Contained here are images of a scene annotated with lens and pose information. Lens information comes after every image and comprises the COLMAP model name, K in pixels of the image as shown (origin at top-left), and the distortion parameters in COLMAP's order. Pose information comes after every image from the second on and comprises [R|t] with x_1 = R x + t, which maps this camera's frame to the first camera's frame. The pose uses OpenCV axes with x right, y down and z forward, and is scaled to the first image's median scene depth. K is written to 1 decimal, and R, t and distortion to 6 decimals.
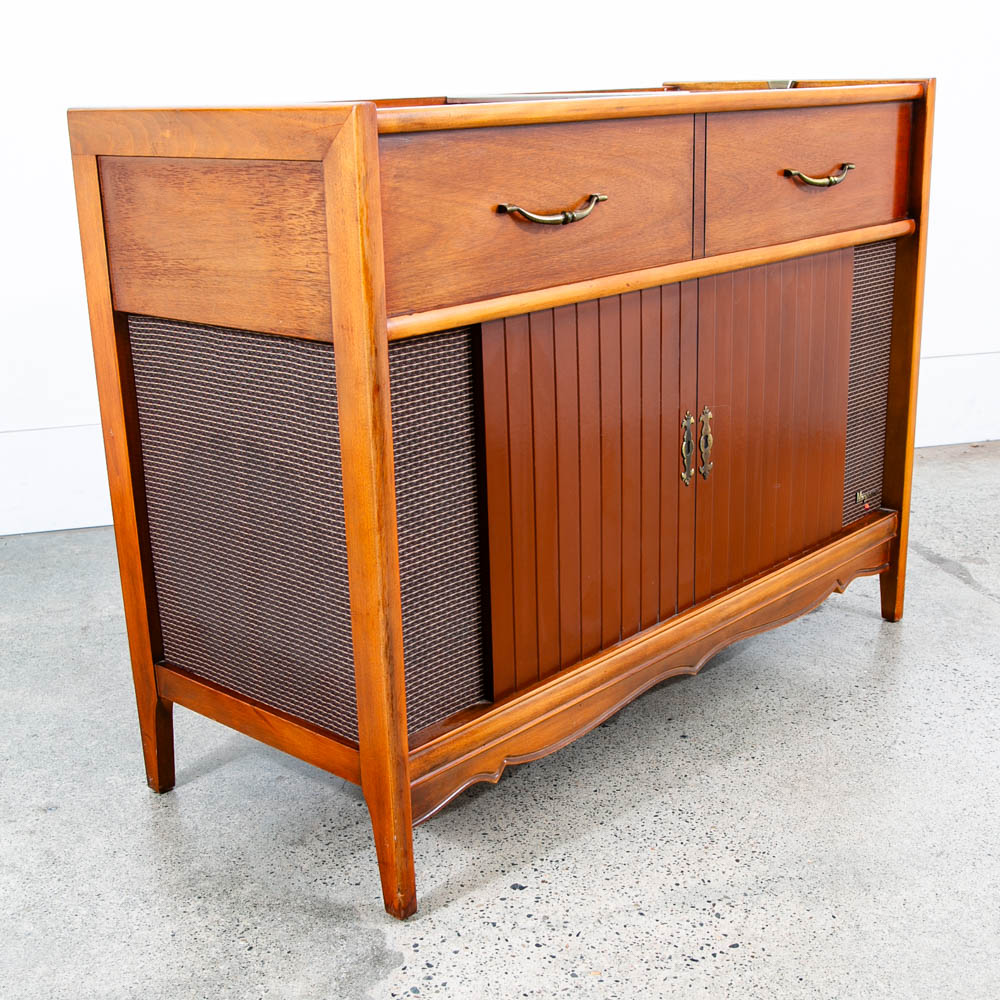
lens RADIAL K [[1449.9, 0, 503.7], [0, 1449.9, 573.0], [0, 0, 1]] dist [-0.073011, 0.083877]
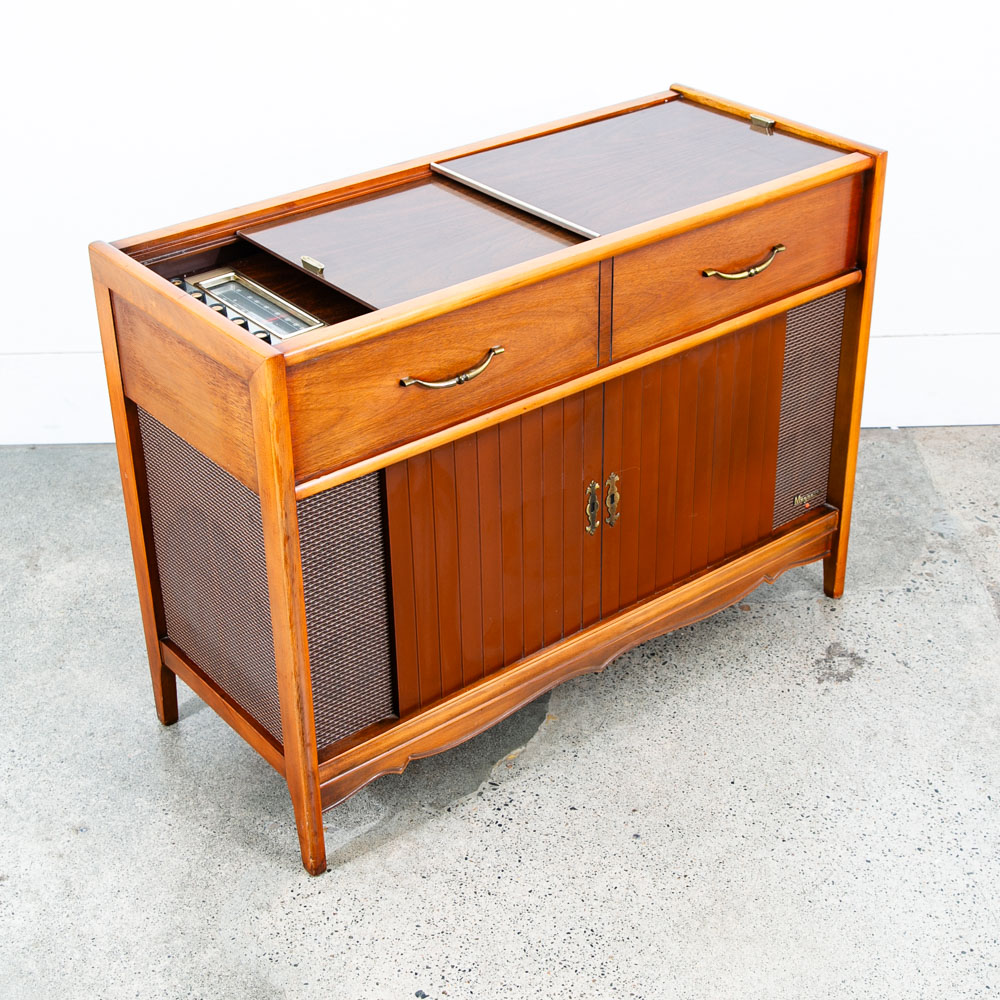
lens RADIAL K [[1721.4, 0, 502.9], [0, 1721.4, 481.9], [0, 0, 1]] dist [0.009135, 0.047362]
pose [[0.985975, 0.094937, -0.137263, 0.268818], [-0.066725, 0.978091, 0.197196, -0.416964], [0.152977, -0.185271, 0.970707, -0.434729]]
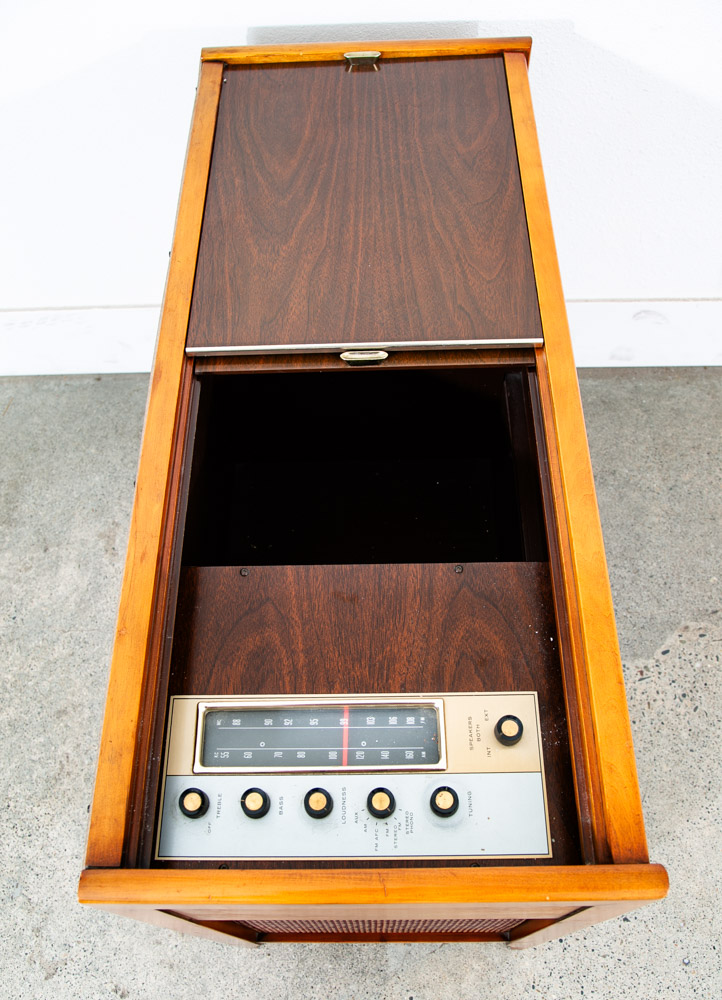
lens RADIAL K [[849.4, 0, 360.8], [0, 849.4, 556.5], [0, 0, 1]] dist [-0.067853, 0.001421]
pose [[0.742513, -0.592195, 0.313018, -0.214637], [0.228351, 0.663104, 0.712845, -0.666384], [-0.629707, -0.457819, 0.627592, 0.681503]]
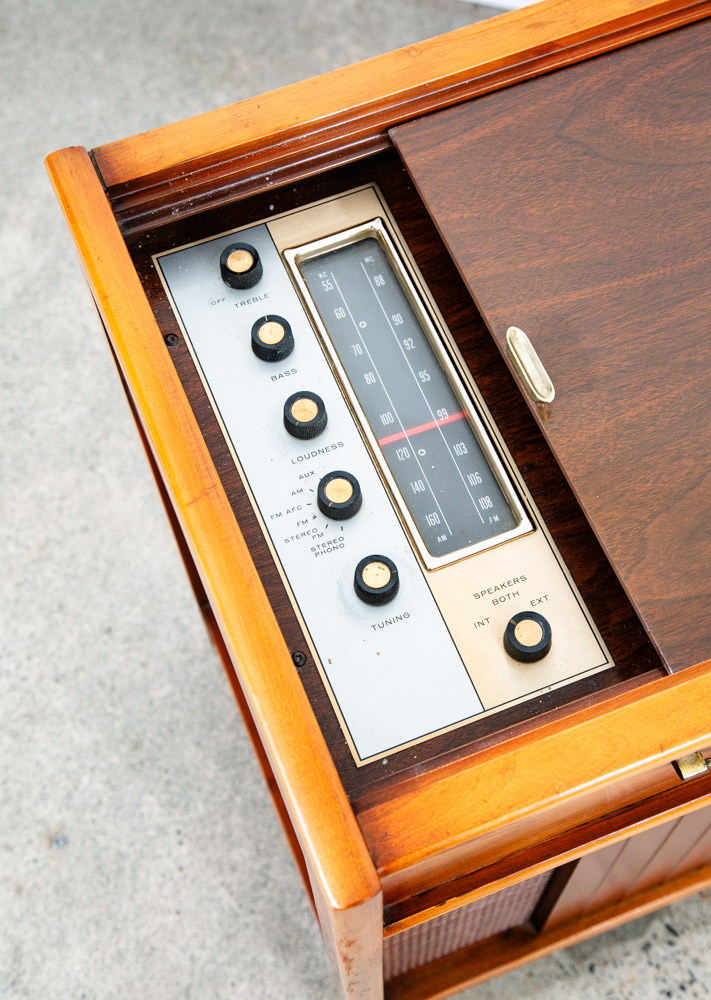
lens RADIAL K [[1489.2, 0, 357.5], [0, 1489.2, 471.3], [0, 0, 1]] dist [0.119915, 0.041453]
pose [[0.895783, 0.405123, -0.182890, -0.045563], [-0.150643, 0.663808, 0.732575, -0.638167], [0.418186, -0.628677, 0.655657, 0.567382]]
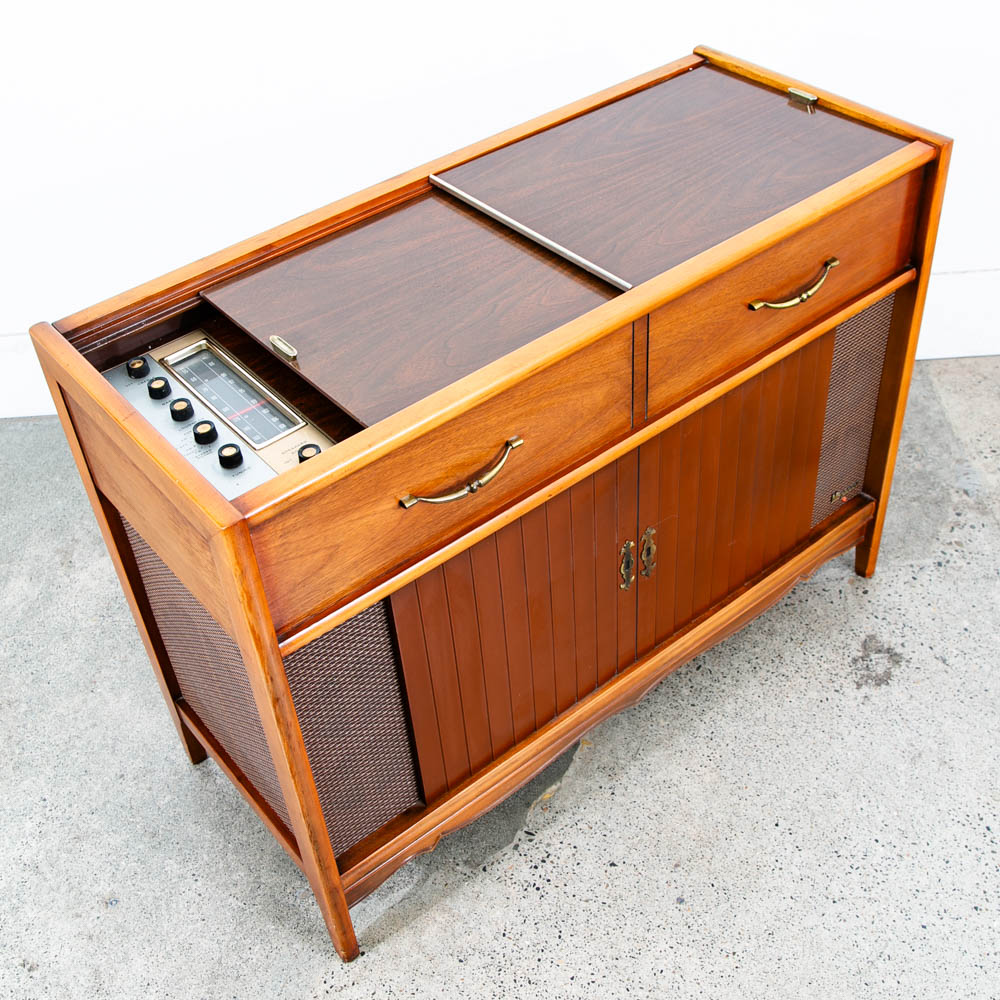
lens RADIAL K [[1276.6, 0, 500.0], [0, 1276.6, 500.0], [0, 0, 1]] dist [-0.075775, 0.059882]
pose [[0.986487, 0.082708, -0.141429, 0.178172], [-0.020949, 0.919816, 0.391791, -0.549544], [0.162493, -0.383534, 0.909119, 0.135873]]
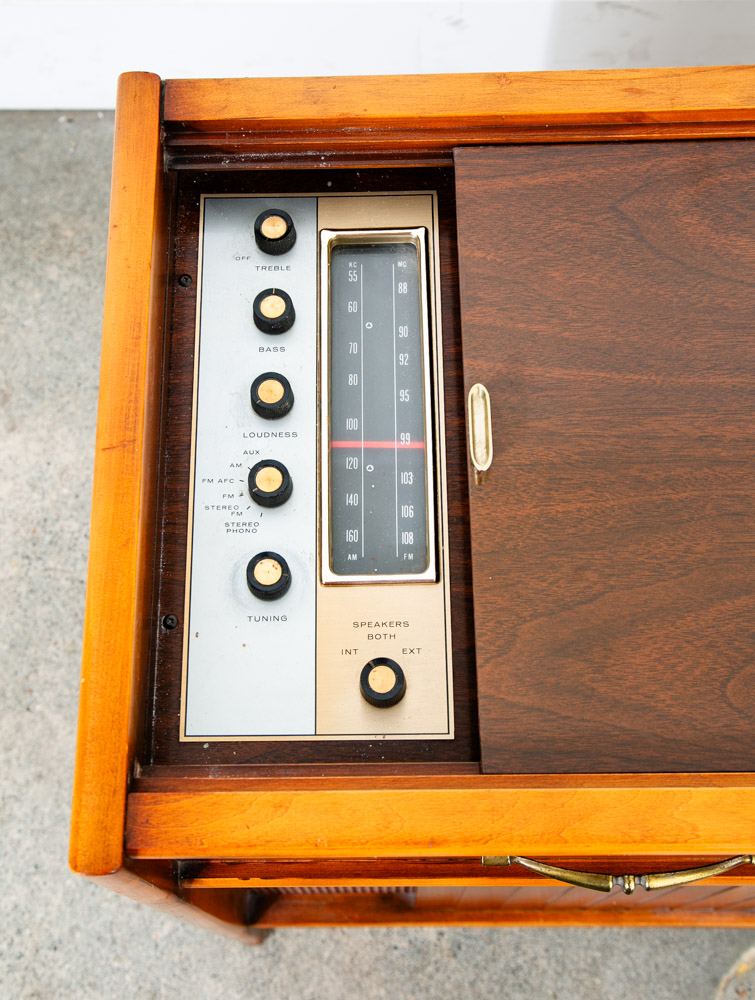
lens RADIAL K [[1389.0, 0, 355.2], [0, 1389.0, 474.6], [0, 0, 1]] dist [0.043704, 0.018443]
pose [[0.671954, 0.694125, -0.258202, 0.002591], [-0.230908, 0.527626, 0.817491, -0.662771], [0.703675, -0.489696, 0.514820, 0.668829]]
